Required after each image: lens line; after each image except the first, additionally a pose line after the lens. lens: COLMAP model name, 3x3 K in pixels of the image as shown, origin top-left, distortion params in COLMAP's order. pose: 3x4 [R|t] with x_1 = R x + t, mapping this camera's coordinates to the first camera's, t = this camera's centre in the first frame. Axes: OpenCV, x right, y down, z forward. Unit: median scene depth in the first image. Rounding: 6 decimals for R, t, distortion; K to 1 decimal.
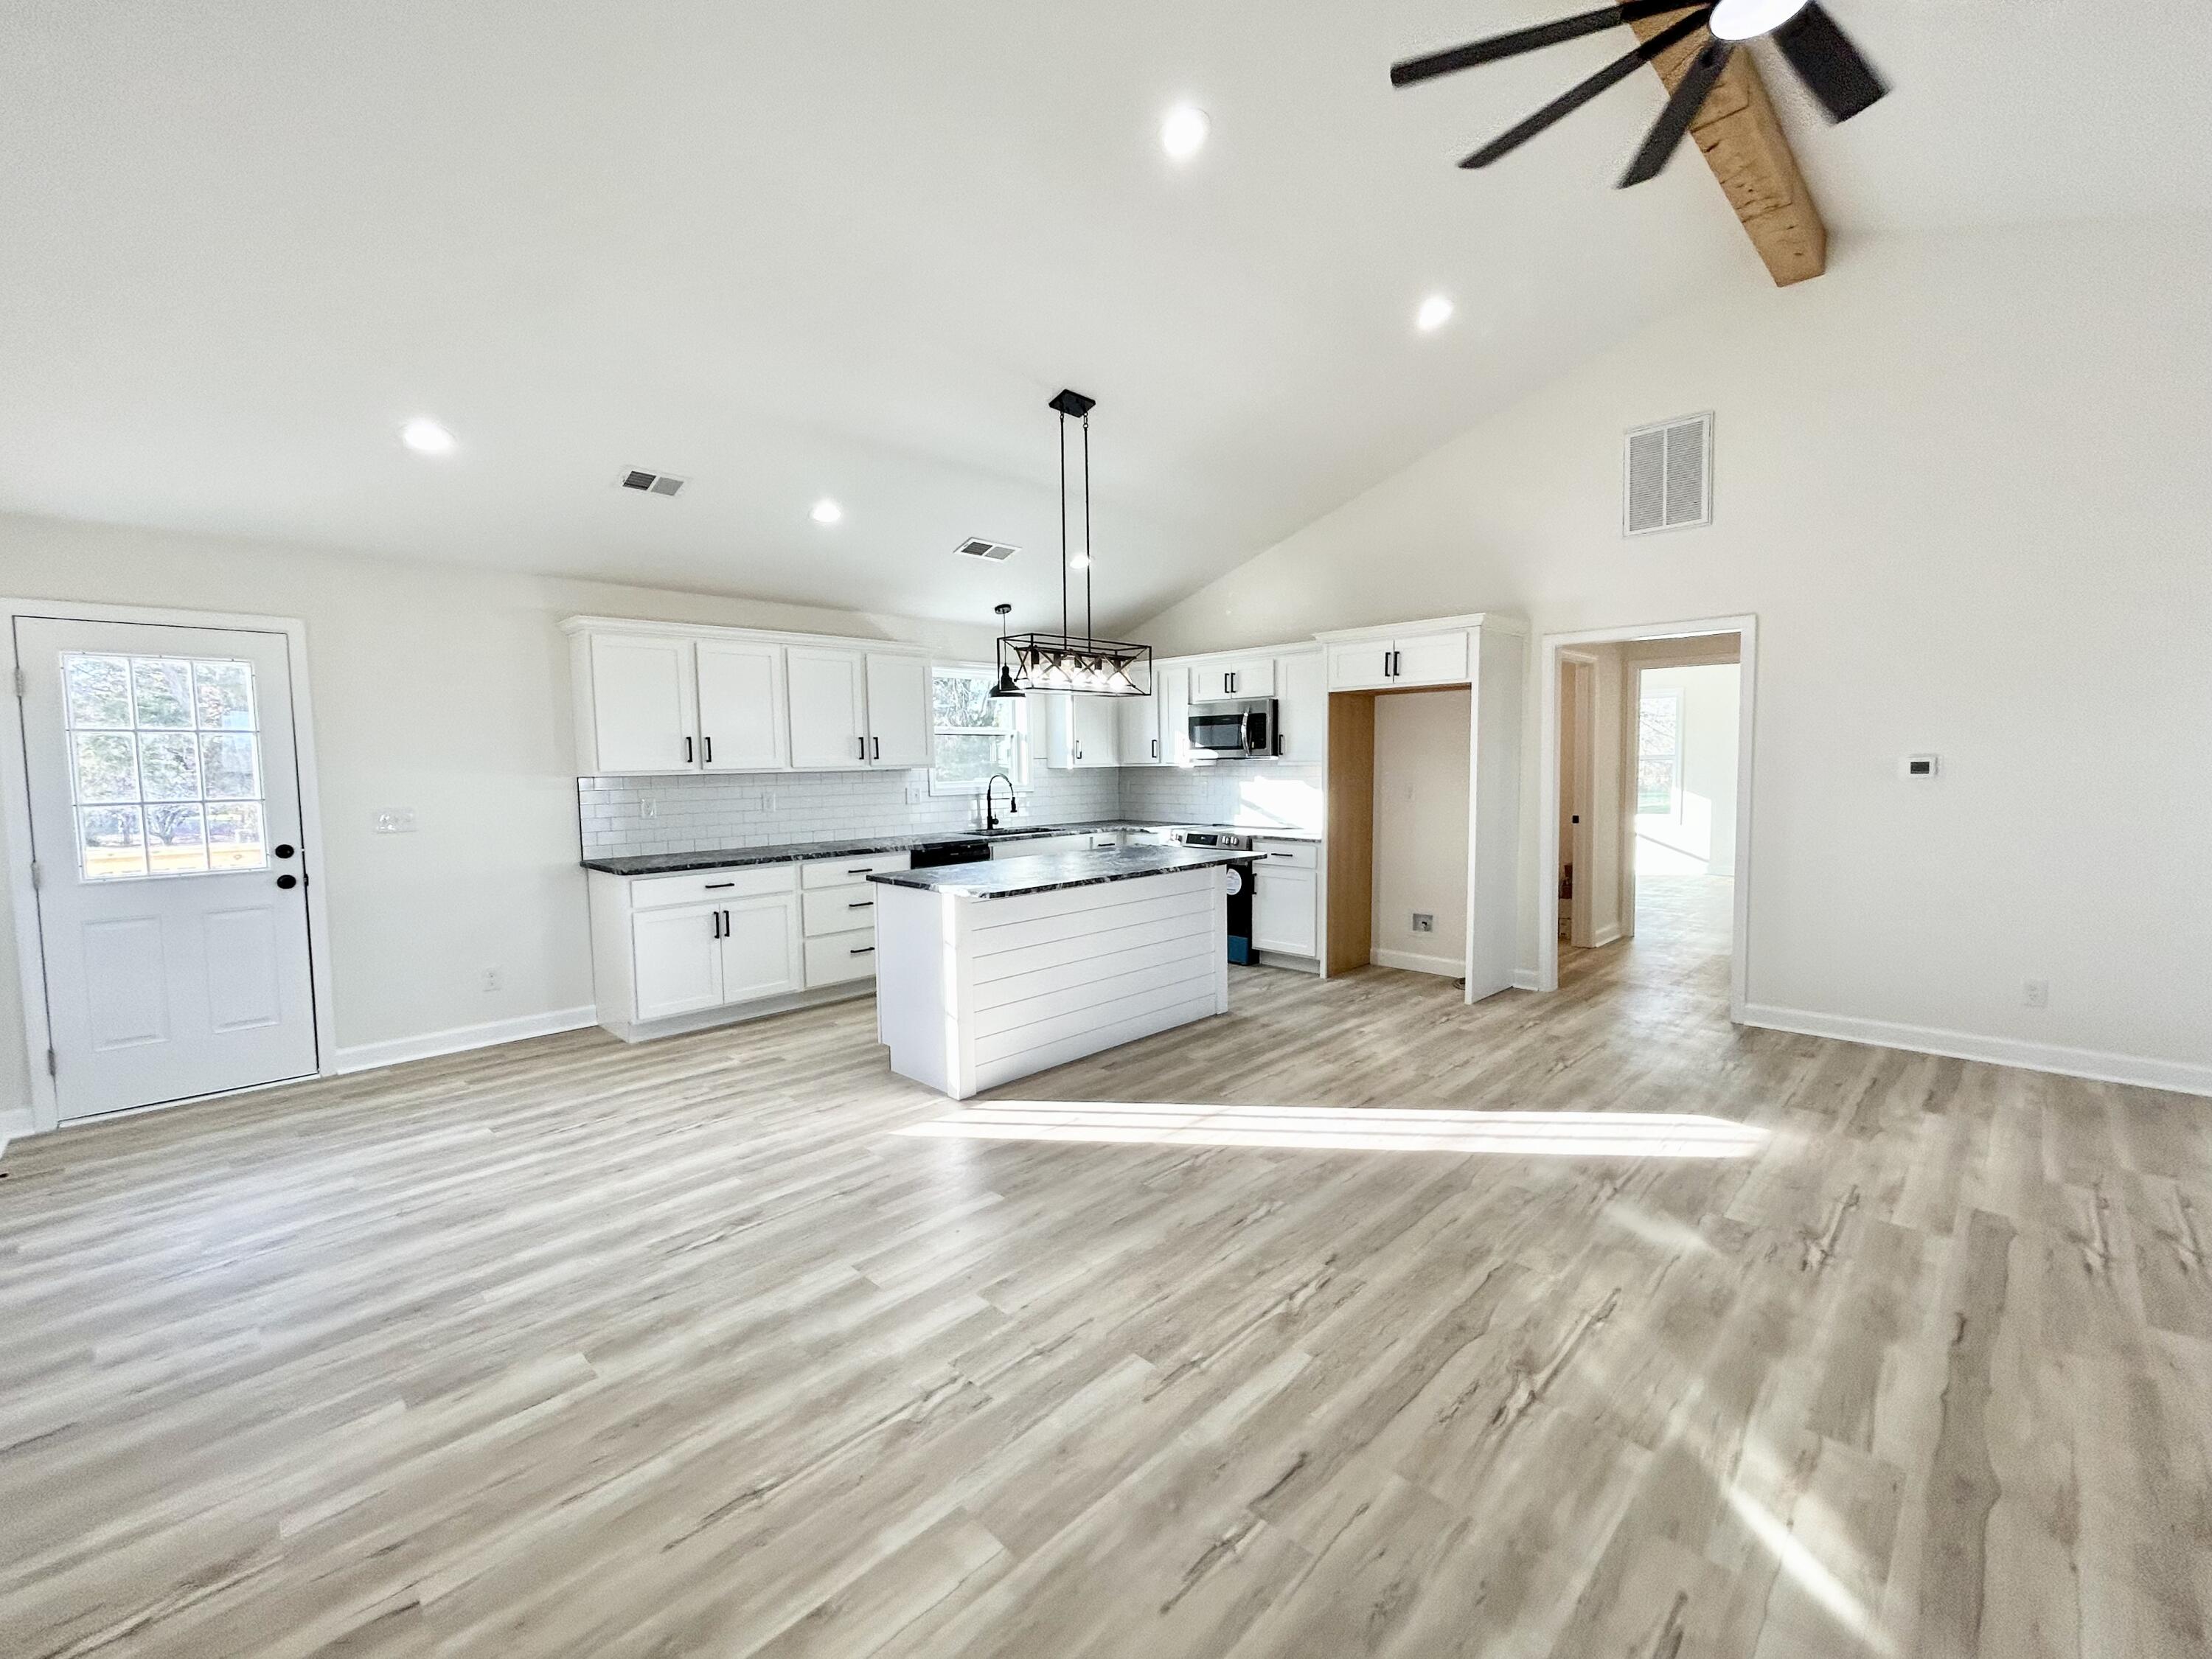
lens RADIAL K [[930.7, 0, 1094.9], [0, 930.7, 825.0], [0, 0, 1]] dist [-0.000847, 0.001052]
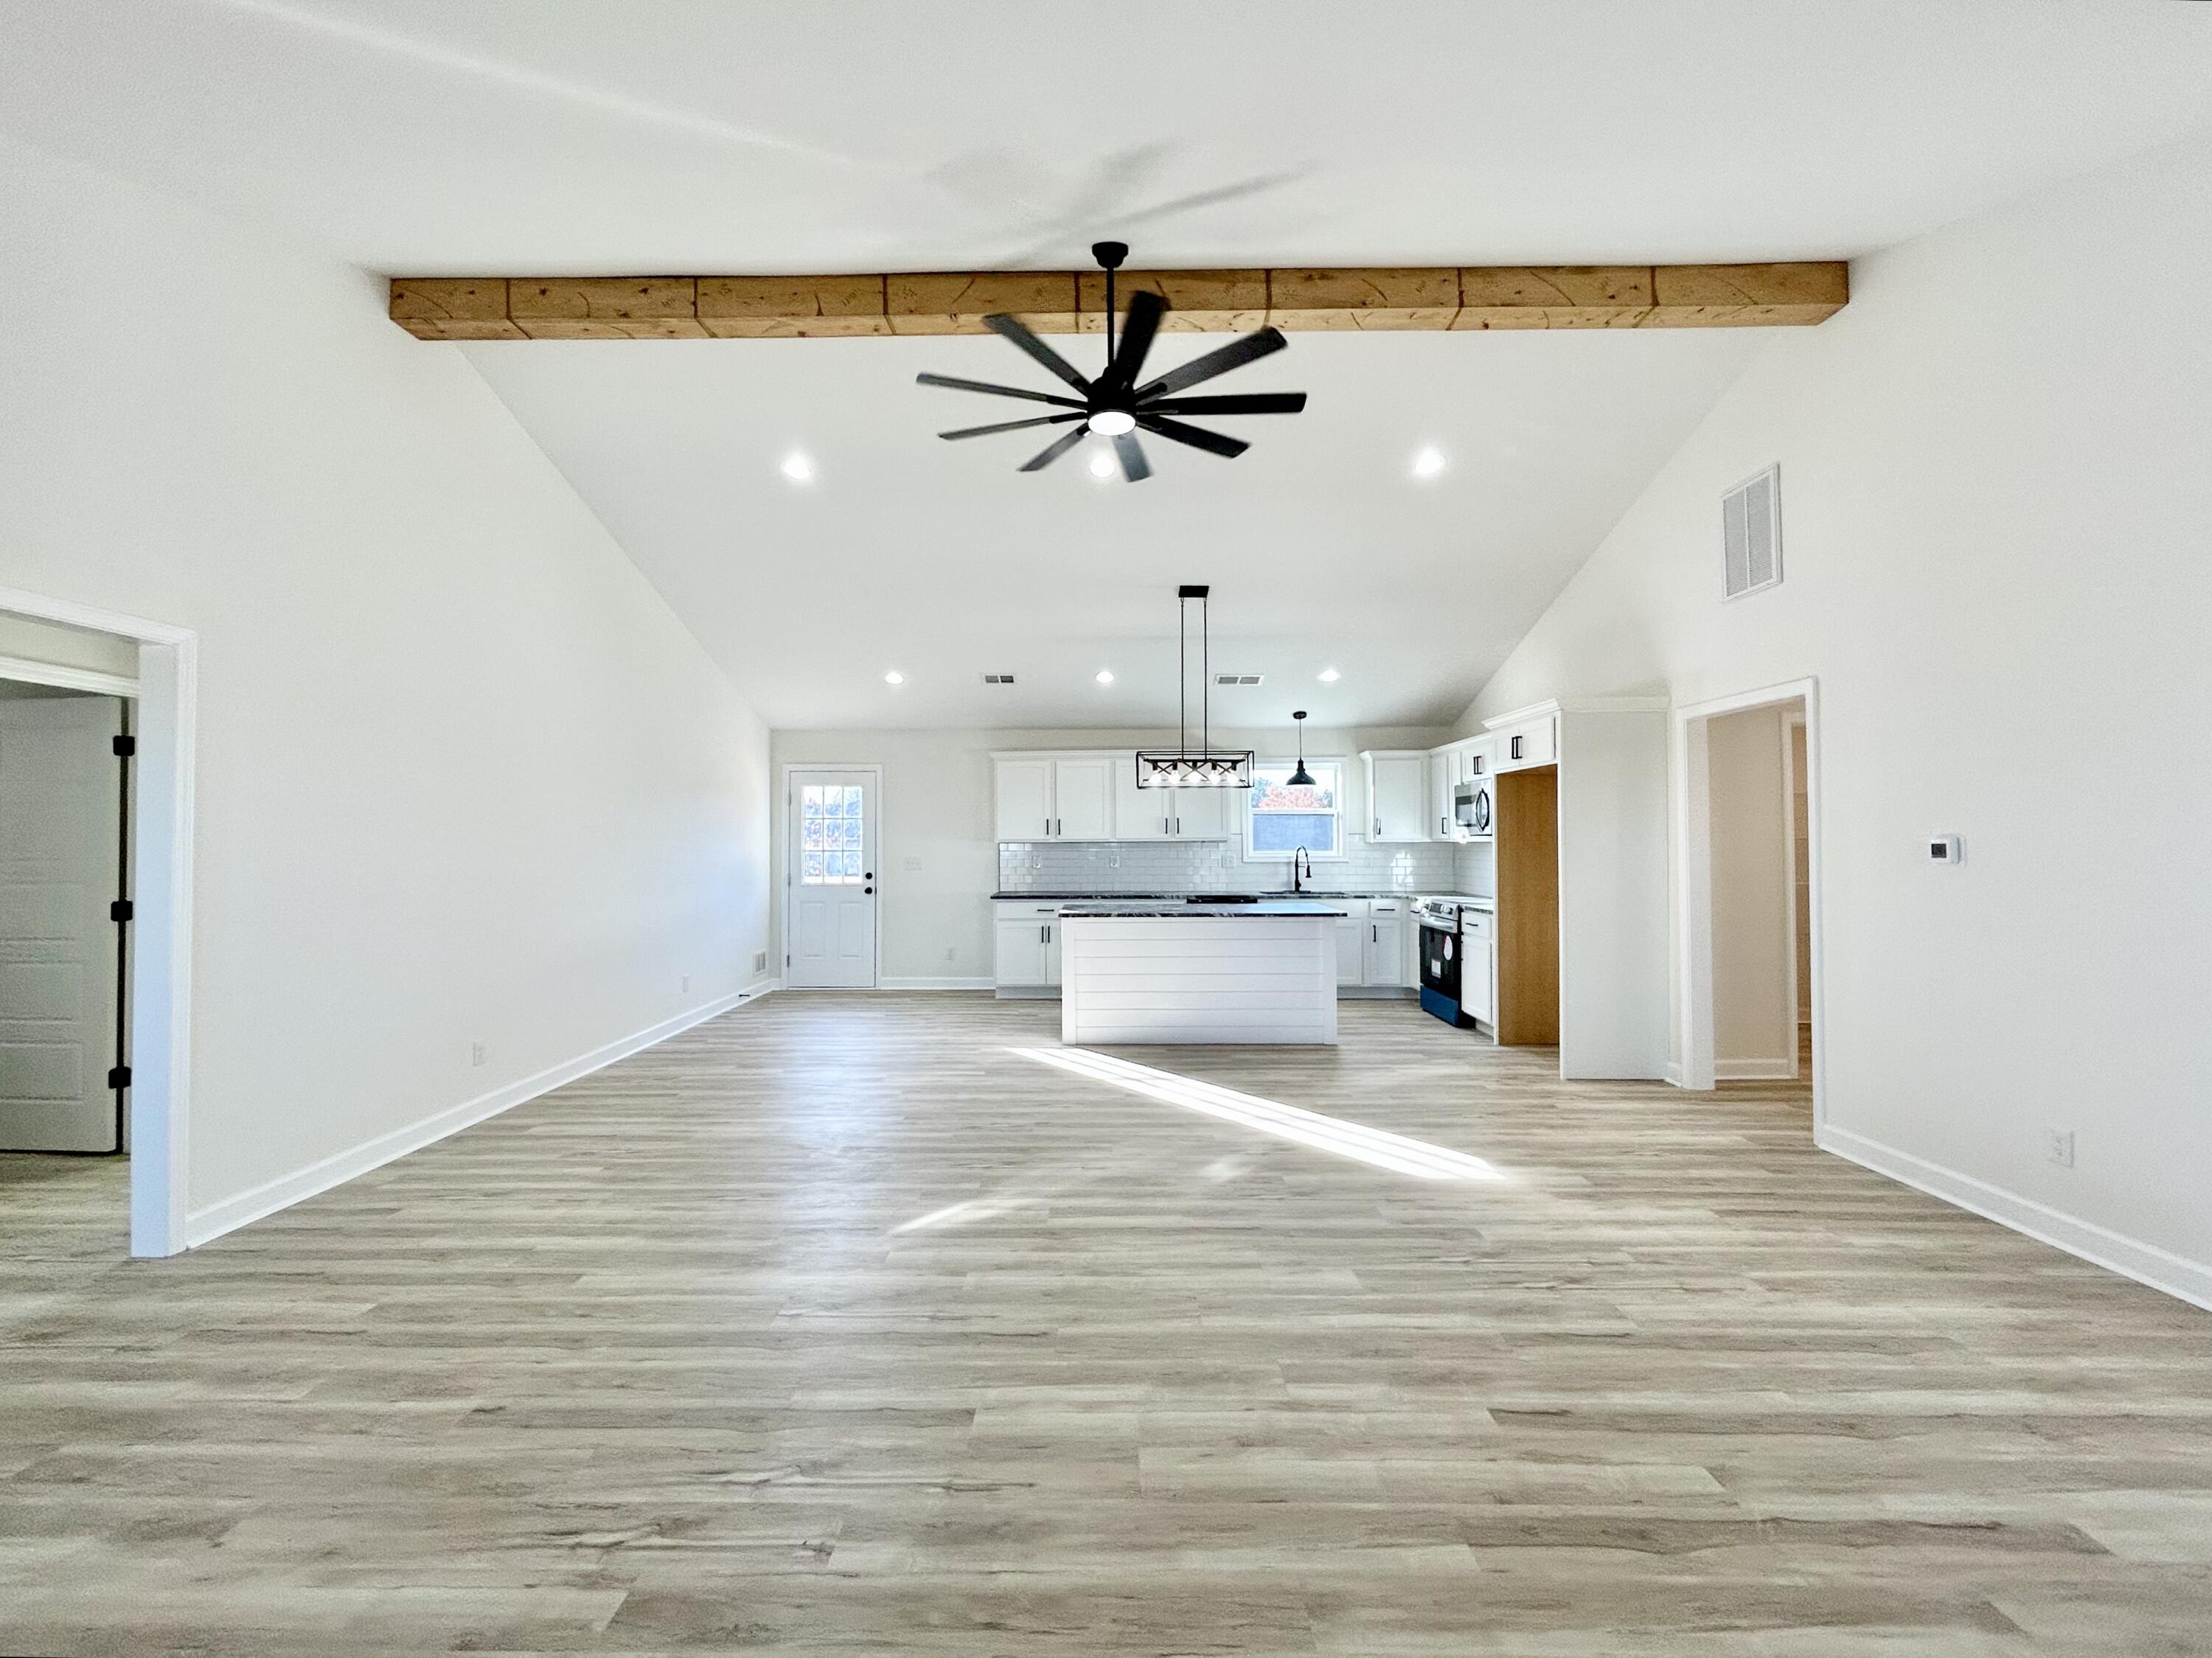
lens RADIAL K [[949.3, 0, 1096.2], [0, 949.3, 825.2], [0, 0, 1]] dist [0.002911, 0.000603]
pose [[0.702900, -0.000339, -0.711288, 0.840171], [-0.056935, 0.996764, -0.056739, 0.005678], [0.709006, 0.080379, 0.700607, -0.109779]]
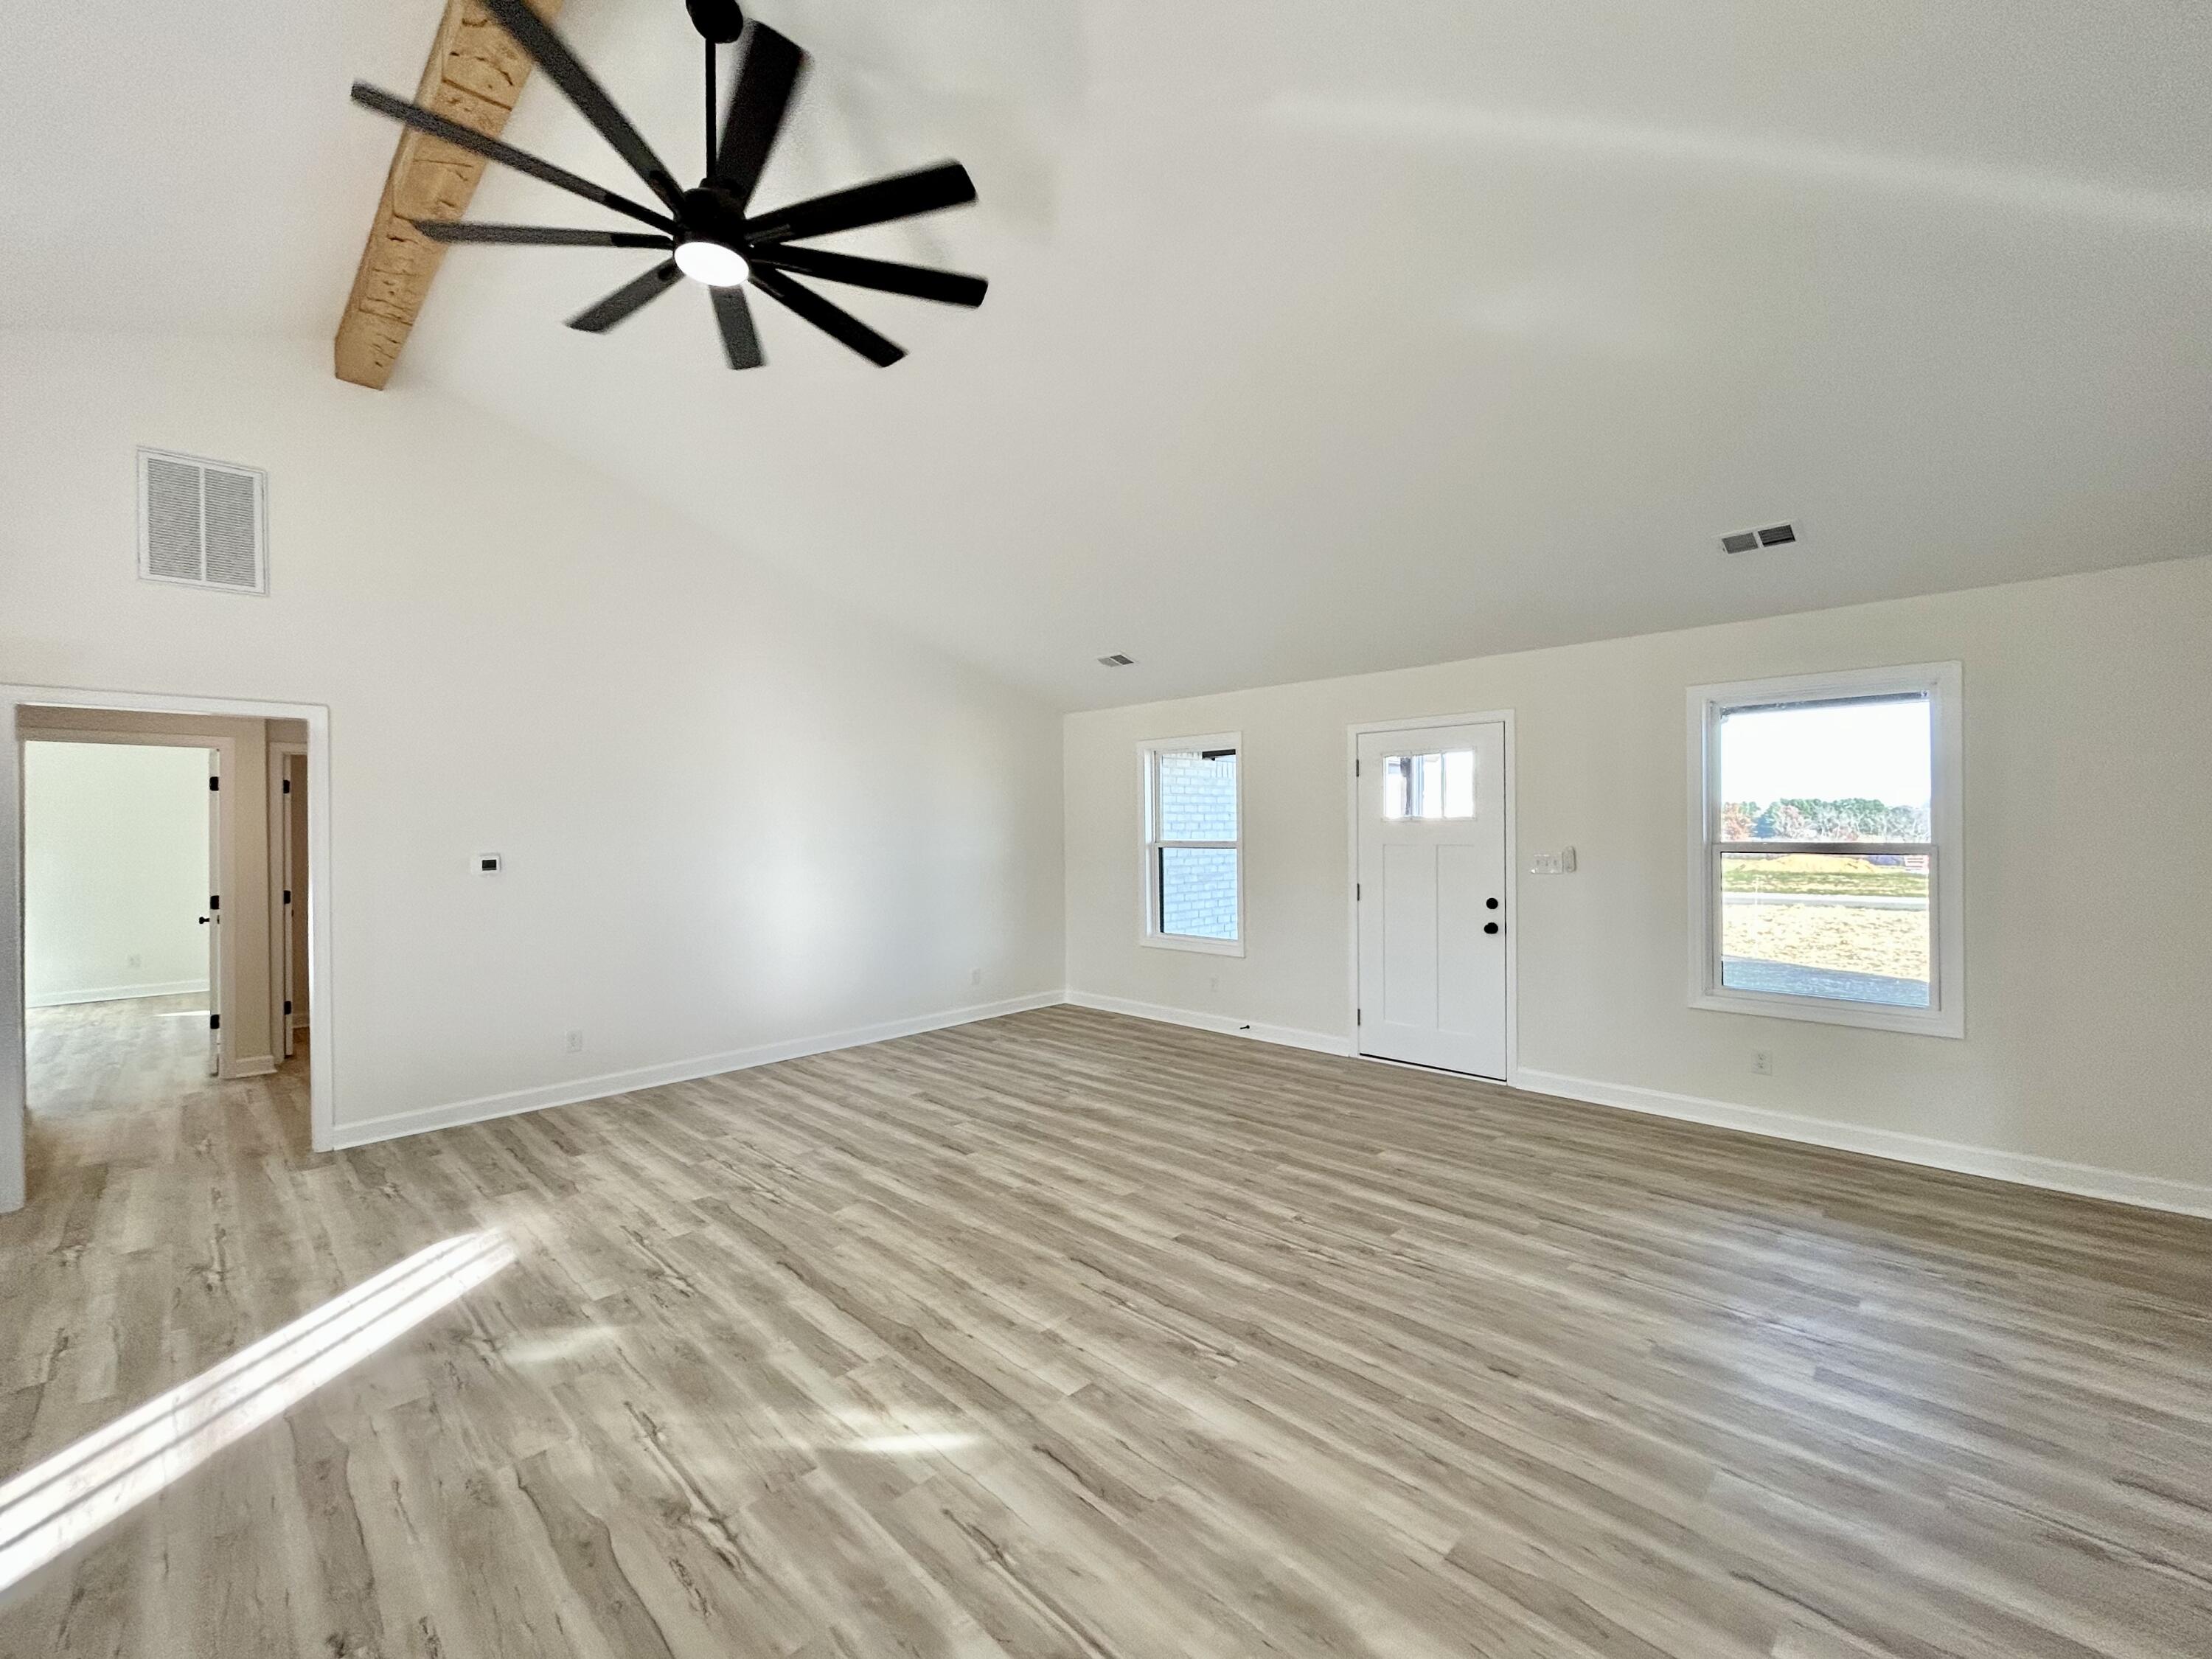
lens RADIAL K [[930.7, 0, 1094.9], [0, 930.7, 825.0], [0, 0, 1]] dist [-0.000847, 0.001052]
pose [[0.000372, 0.018771, 0.999824, -0.216257], [0.079593, 0.996651, -0.018741, -0.026555], [-0.996827, 0.079586, -0.001124, 0.228655]]
